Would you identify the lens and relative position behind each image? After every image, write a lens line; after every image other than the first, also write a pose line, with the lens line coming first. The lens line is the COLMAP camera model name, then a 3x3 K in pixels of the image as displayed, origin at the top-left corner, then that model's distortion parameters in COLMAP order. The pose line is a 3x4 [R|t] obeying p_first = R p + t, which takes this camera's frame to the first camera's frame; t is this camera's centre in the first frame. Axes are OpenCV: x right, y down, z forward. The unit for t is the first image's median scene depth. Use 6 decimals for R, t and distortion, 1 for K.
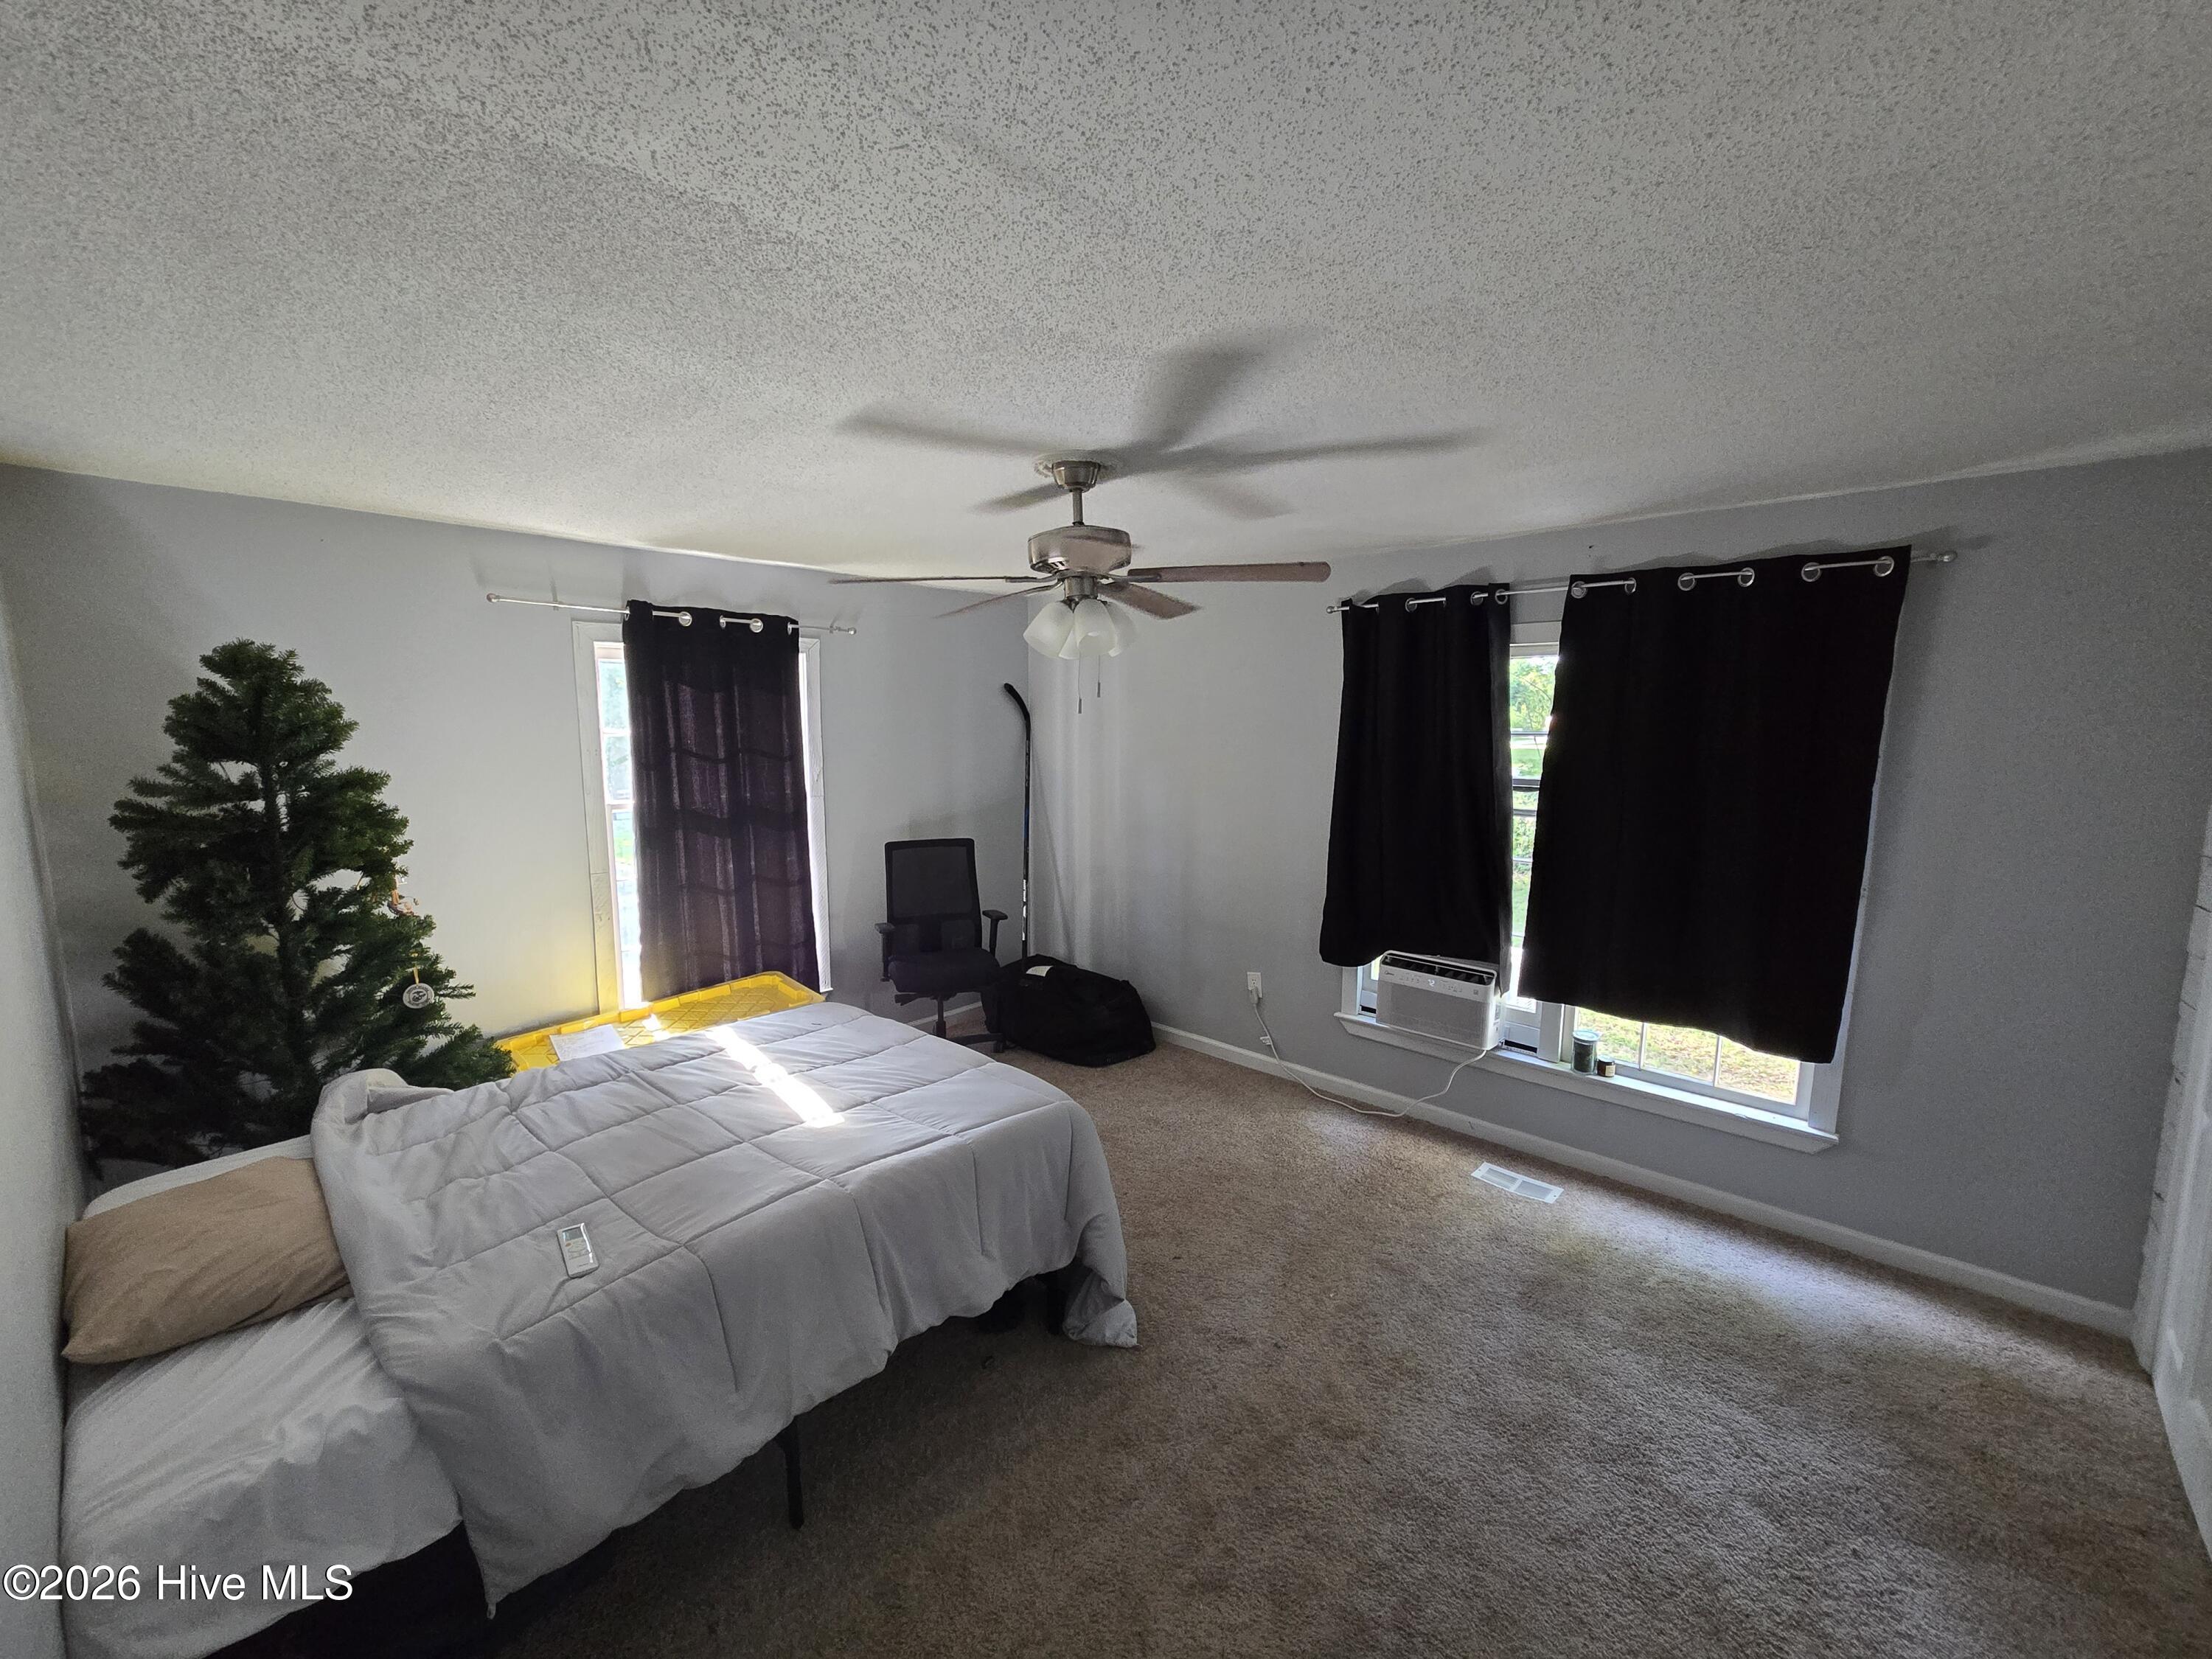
lens RADIAL K [[901.4, 0, 1122.2], [0, 901.4, 841.3], [0, 0, 1]] dist [0.002274, 0.000389]
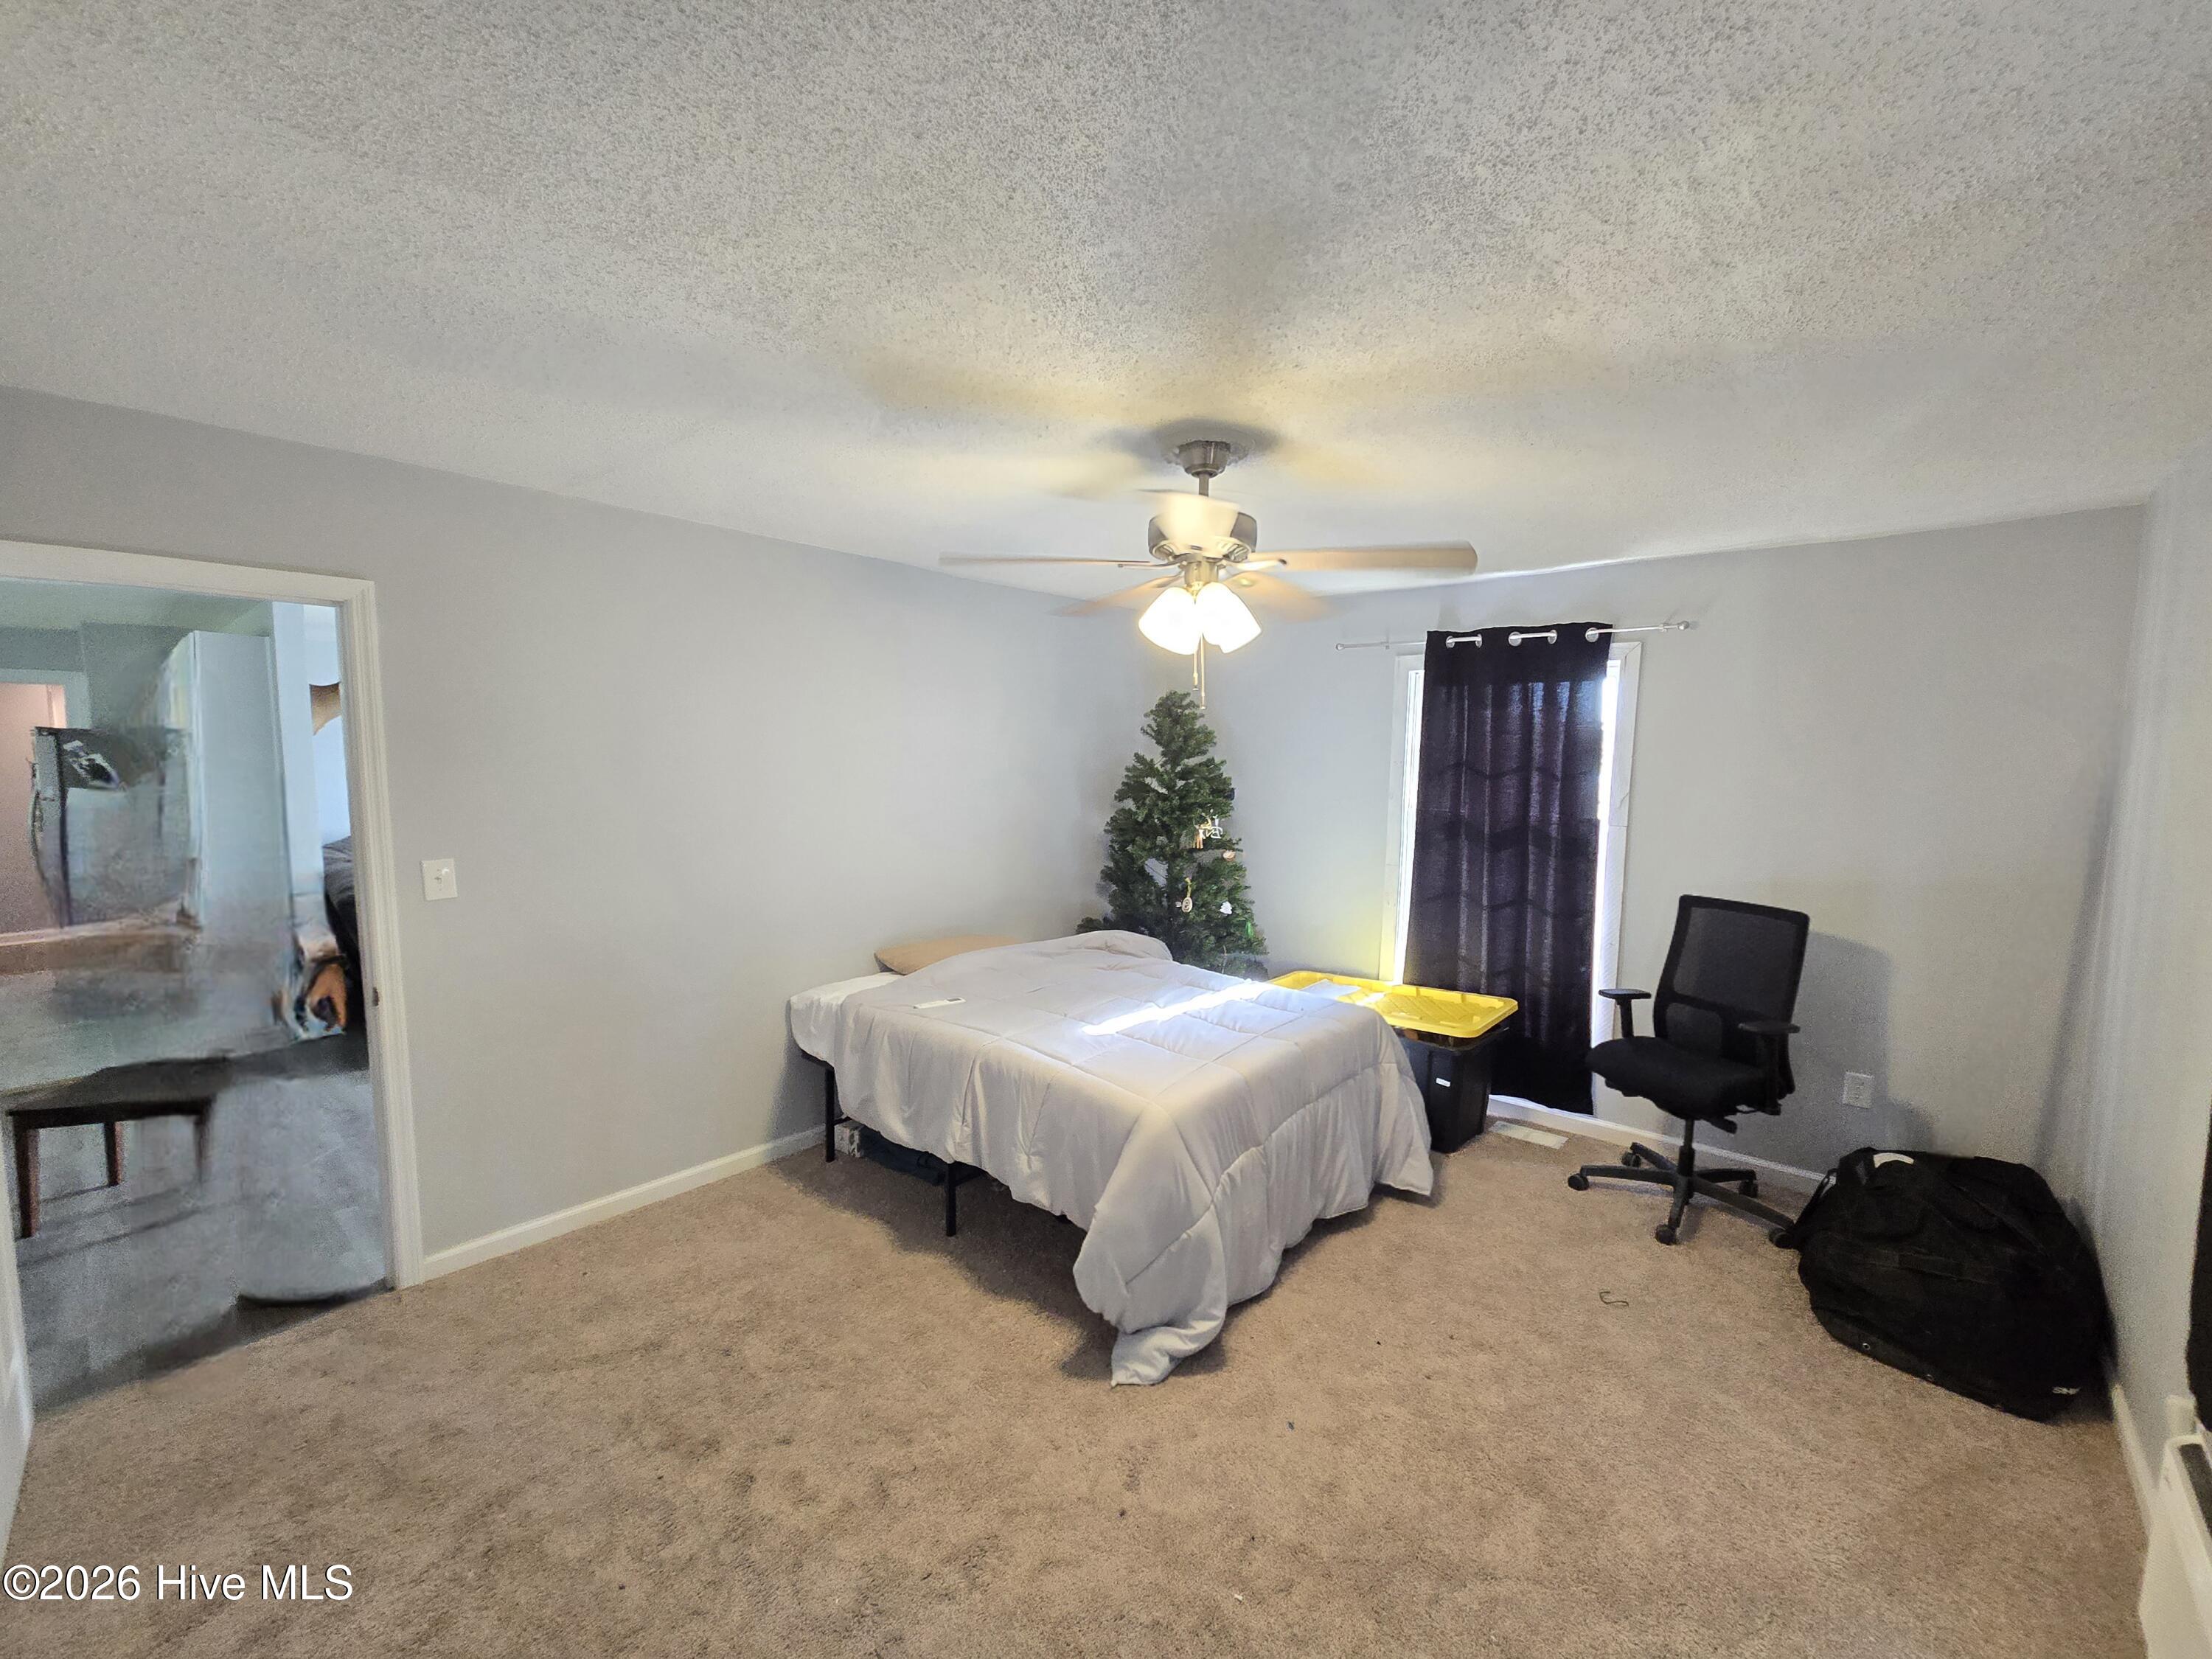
lens RADIAL K [[901.4, 0, 1122.2], [0, 901.4, 841.3], [0, 0, 1]] dist [0.002274, 0.000389]
pose [[0.038837, 0.101471, -0.994080, 0.589846], [-0.149387, 0.984240, 0.094630, -0.055077], [0.988016, 0.144827, 0.053383, 0.583906]]
